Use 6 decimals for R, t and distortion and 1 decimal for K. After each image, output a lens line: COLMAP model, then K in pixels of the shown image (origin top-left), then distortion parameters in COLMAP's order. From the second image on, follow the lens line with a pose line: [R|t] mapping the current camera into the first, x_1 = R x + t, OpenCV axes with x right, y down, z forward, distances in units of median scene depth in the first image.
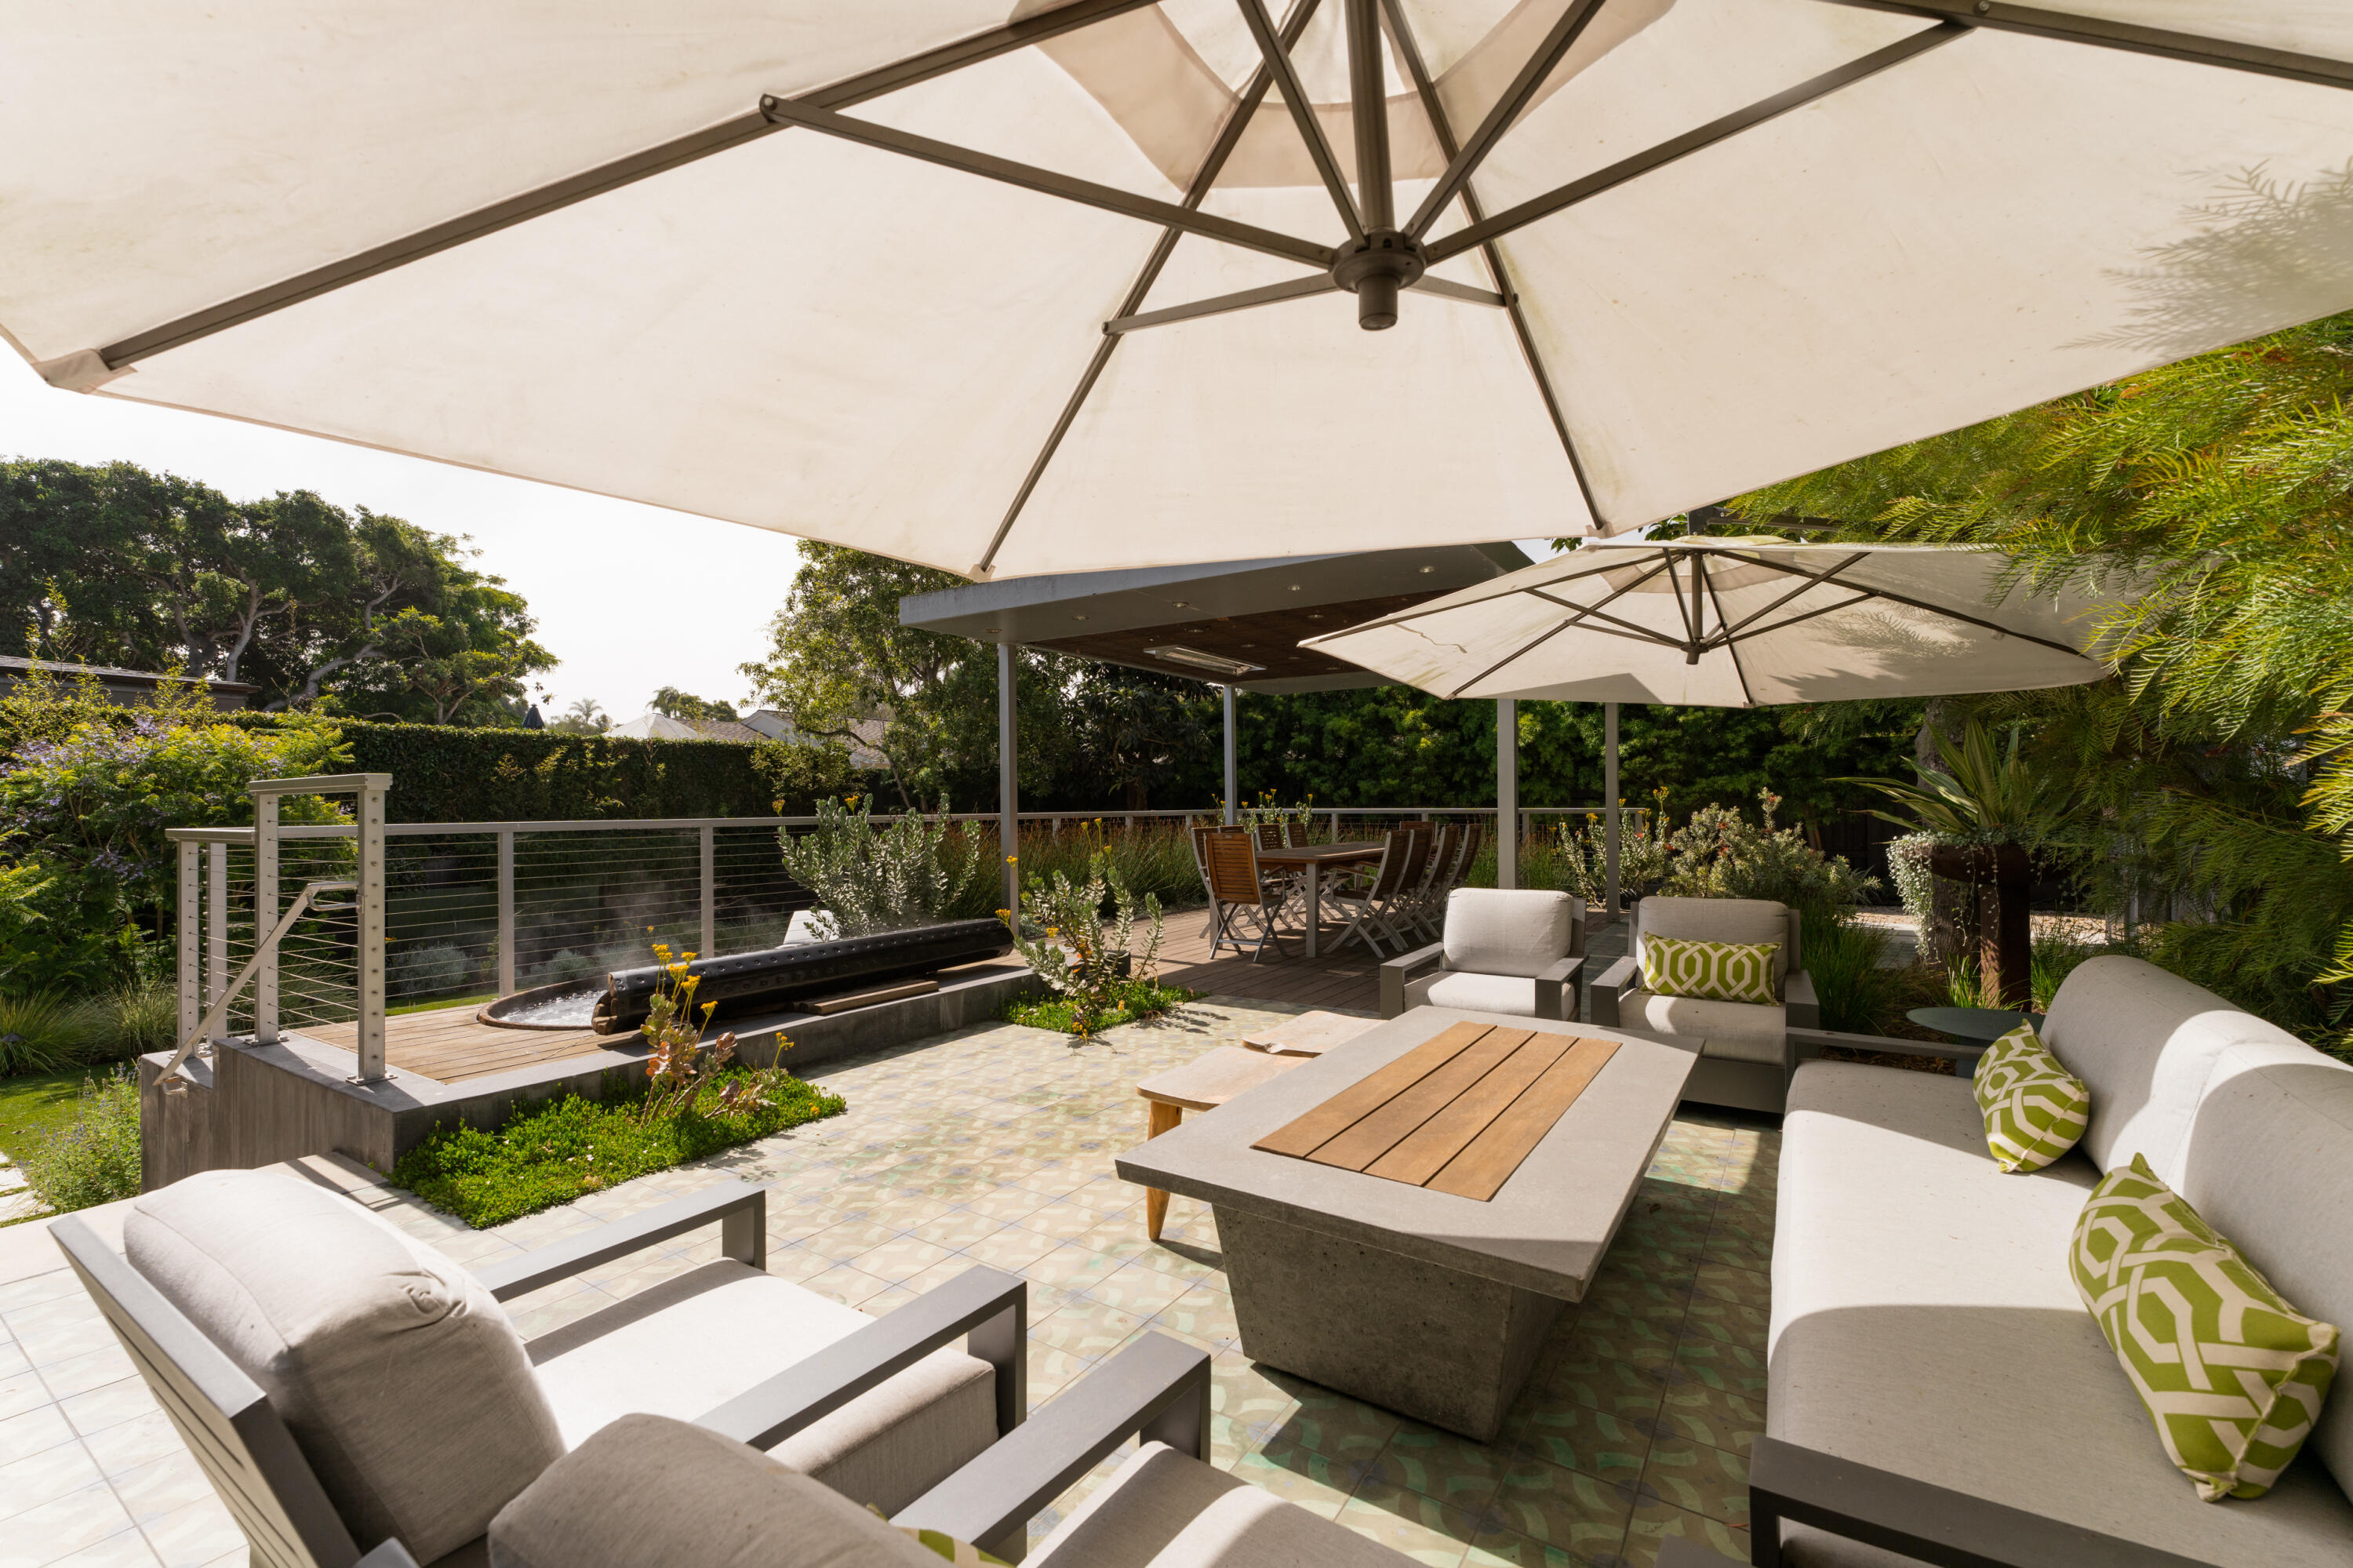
lens RADIAL K [[952.2, 0, 1162.7], [0, 952.2, 795.1], [0, 0, 1]] dist [0.001463, 0.000330]
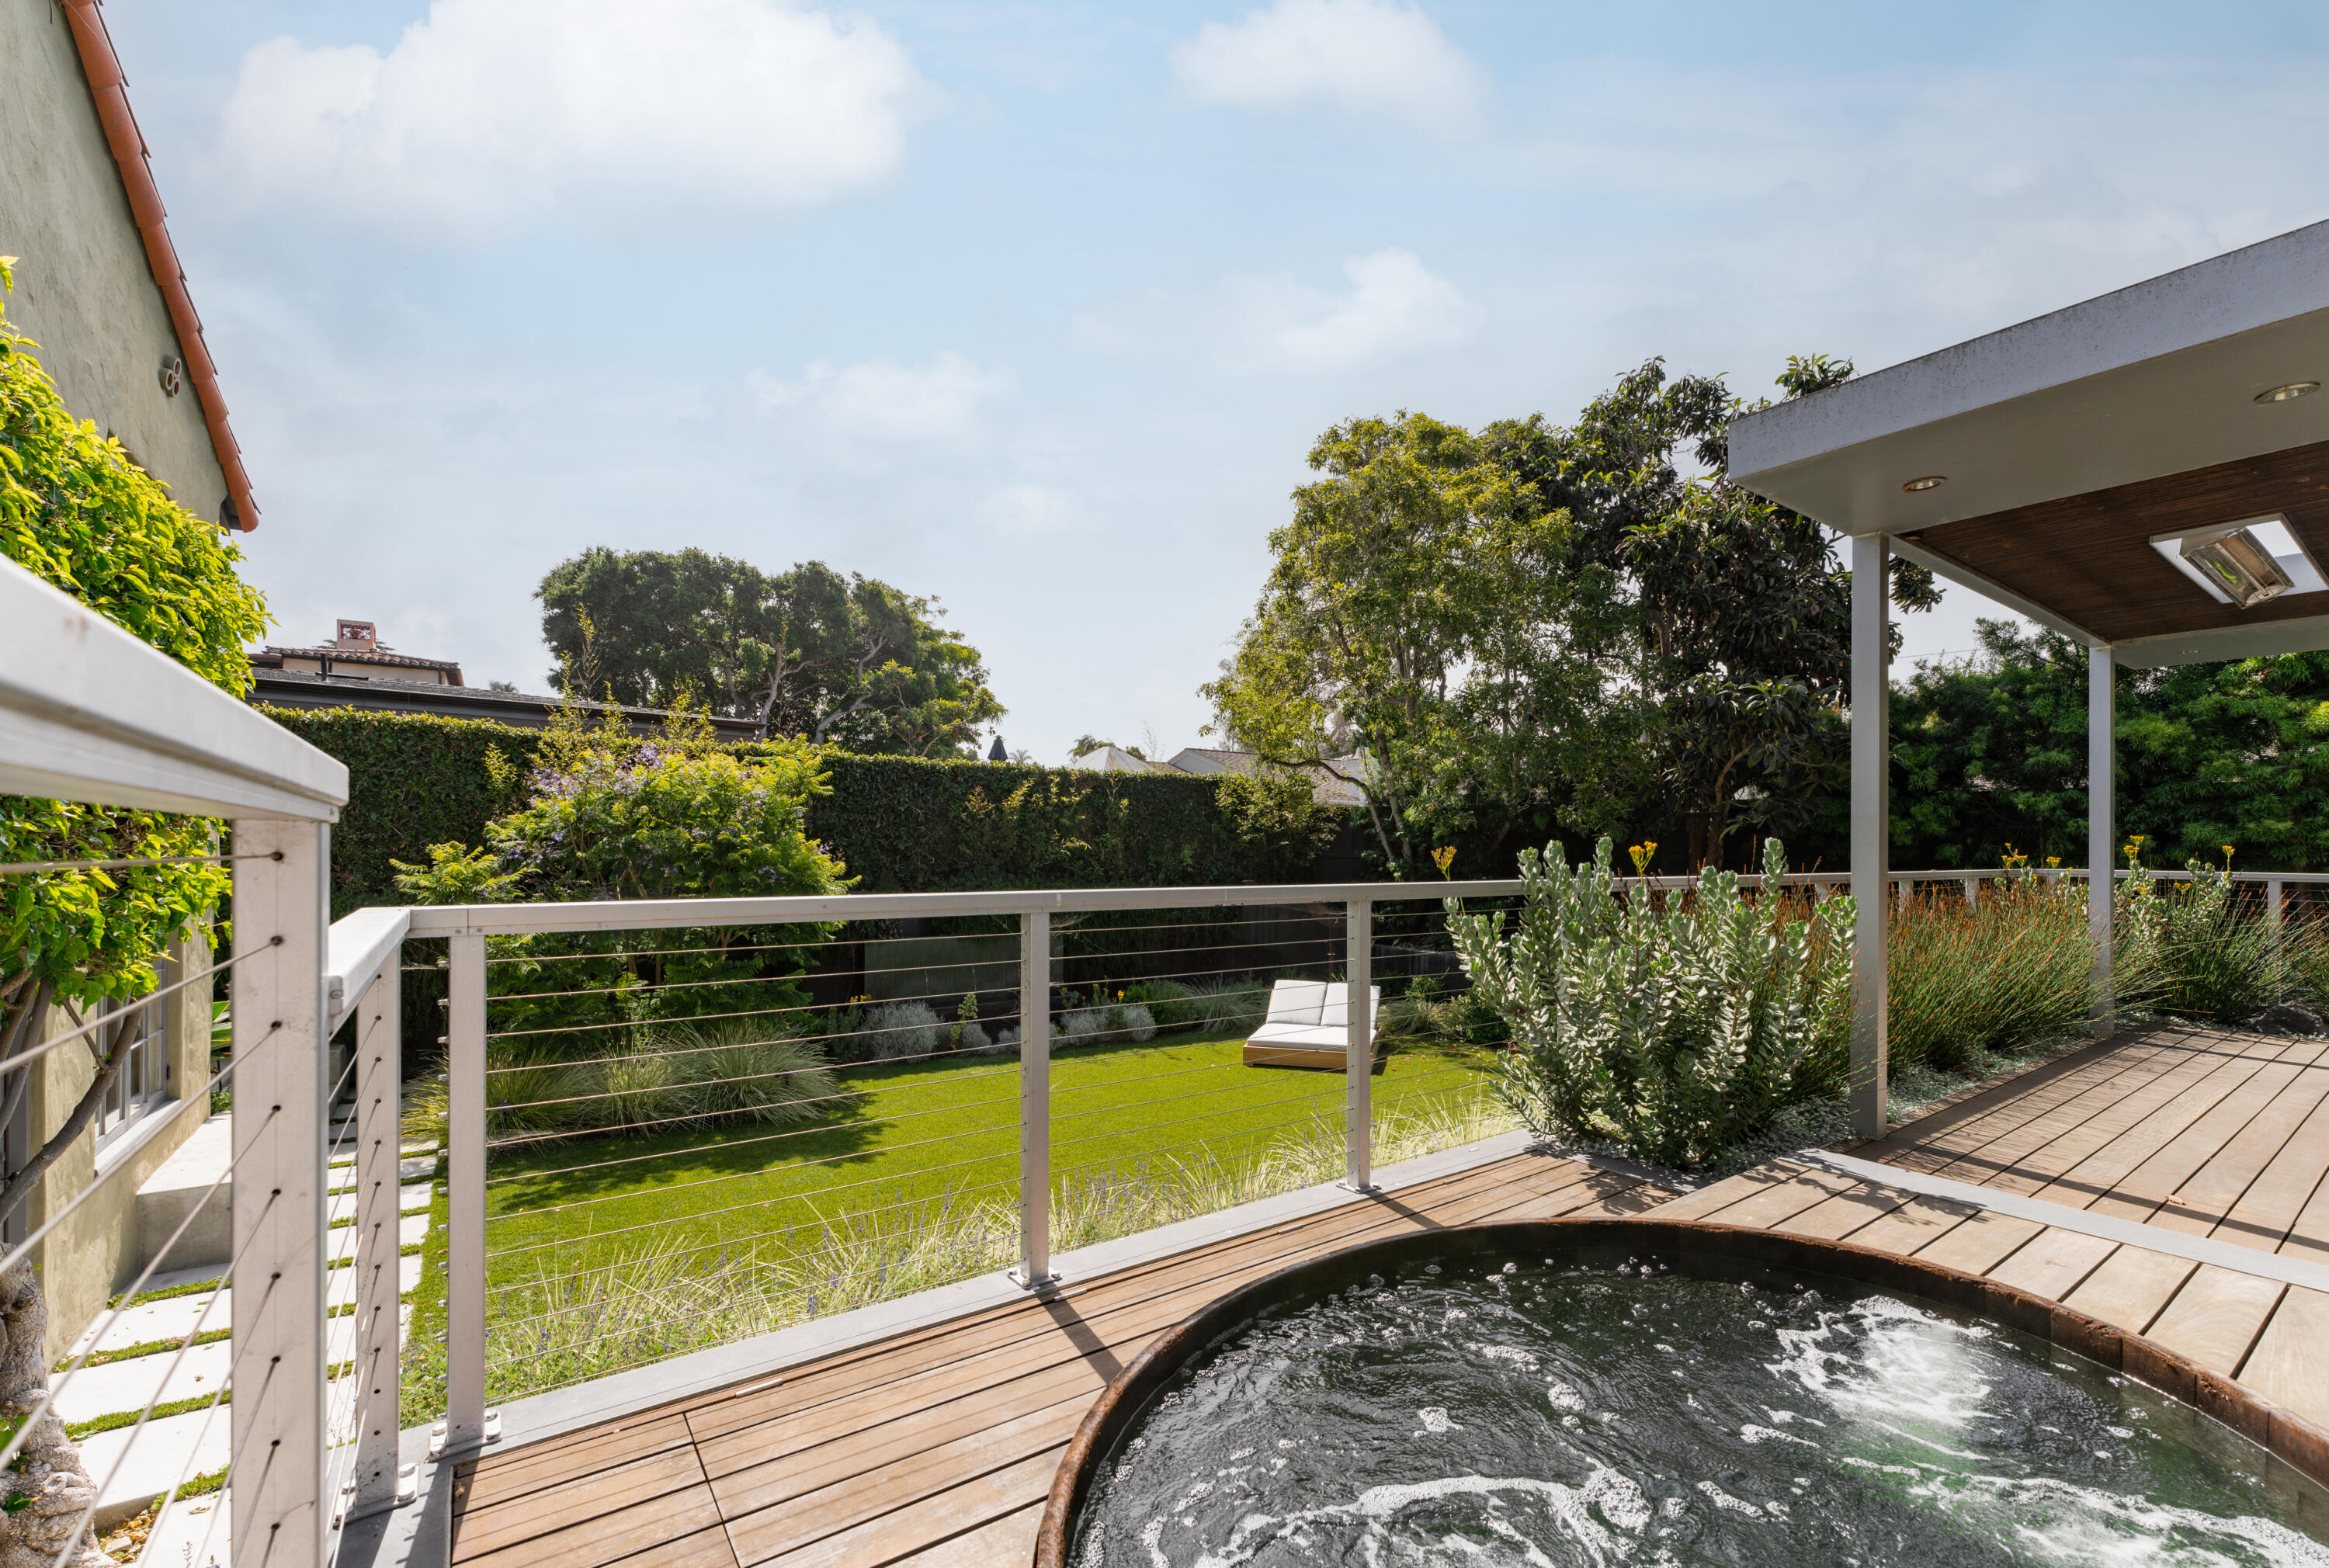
lens RADIAL K [[942.4, 0, 1199.6], [0, 942.4, 844.6], [0, 0, 1]] dist [0.001463, 0.000330]
pose [[0.938323, 0.013374, -0.345500, -0.164701], [-0.011057, 0.999901, 0.008678, 0.000084], [0.345582, -0.004322, 0.938379, 0.215359]]
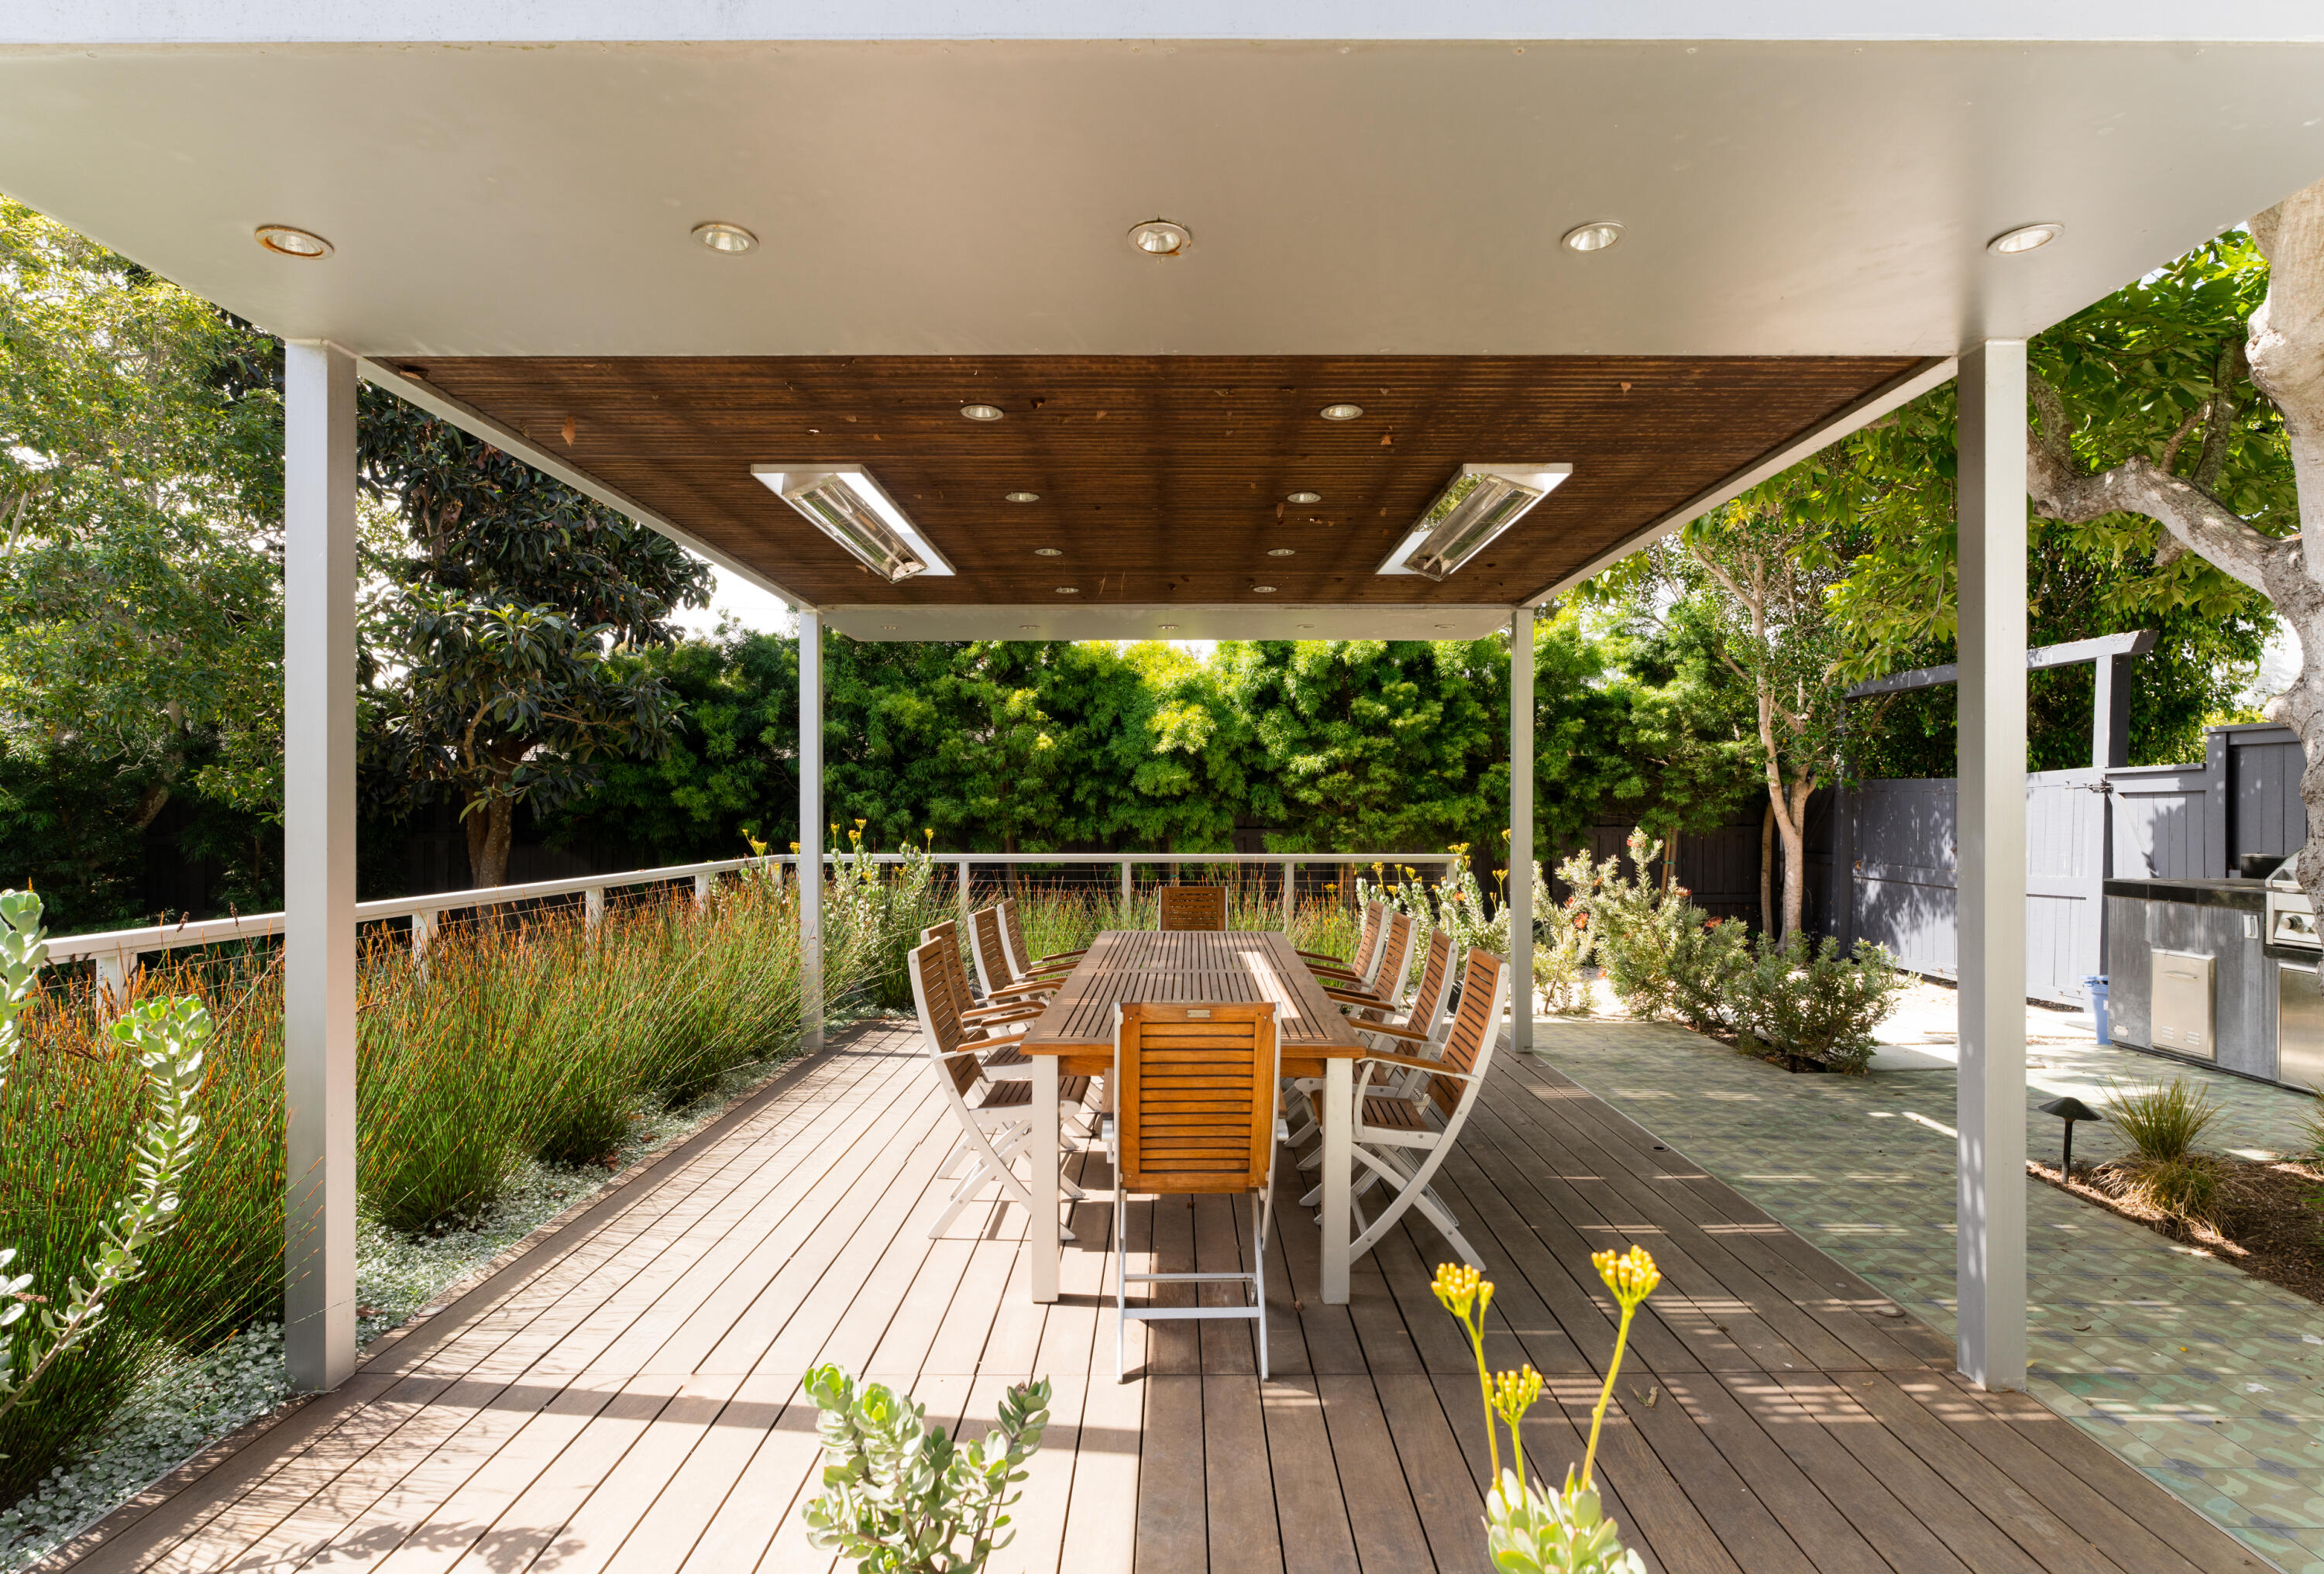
lens RADIAL K [[1124.8, 0, 1144.4], [0, 1124.8, 797.5], [0, 0, 1]] dist [-0.003288, -0.000039]
pose [[0.839078, 0.010939, 0.543902, -0.071319], [-0.009533, 0.999940, -0.005405, -0.012747], [-0.543928, -0.000650, 0.839132, 0.299247]]
